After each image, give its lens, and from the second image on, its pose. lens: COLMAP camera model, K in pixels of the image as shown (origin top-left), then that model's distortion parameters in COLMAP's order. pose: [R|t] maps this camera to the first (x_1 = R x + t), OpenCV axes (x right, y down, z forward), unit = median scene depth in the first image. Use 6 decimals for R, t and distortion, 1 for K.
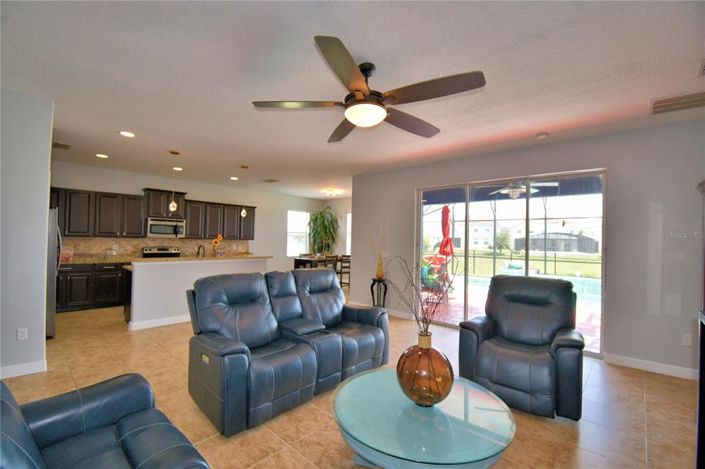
lens RADIAL K [[313.8, 0, 352.5], [0, 313.8, 234.5], [0, 0, 1]] dist [-0.001790, -0.000359]
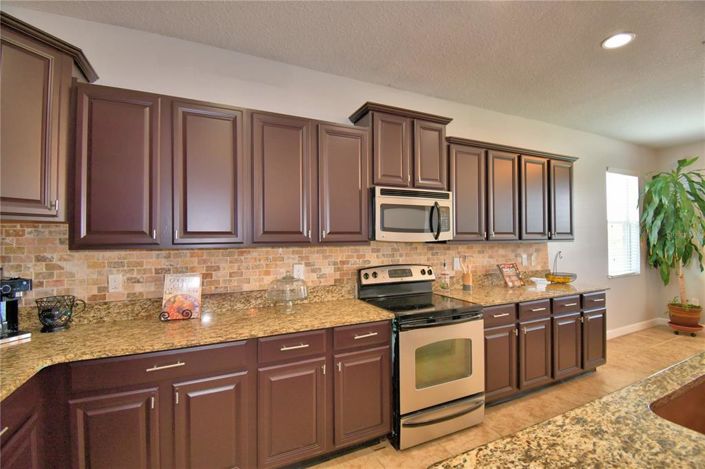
lens RADIAL K [[313.8, 0, 352.5], [0, 313.8, 234.5], [0, 0, 1]] dist [-0.001790, -0.000359]
pose [[0.926111, -0.025253, -0.376406, -0.531742], [0.028789, 0.999578, 0.003770, -0.001423], [0.376152, -0.014328, 0.926447, 0.649312]]
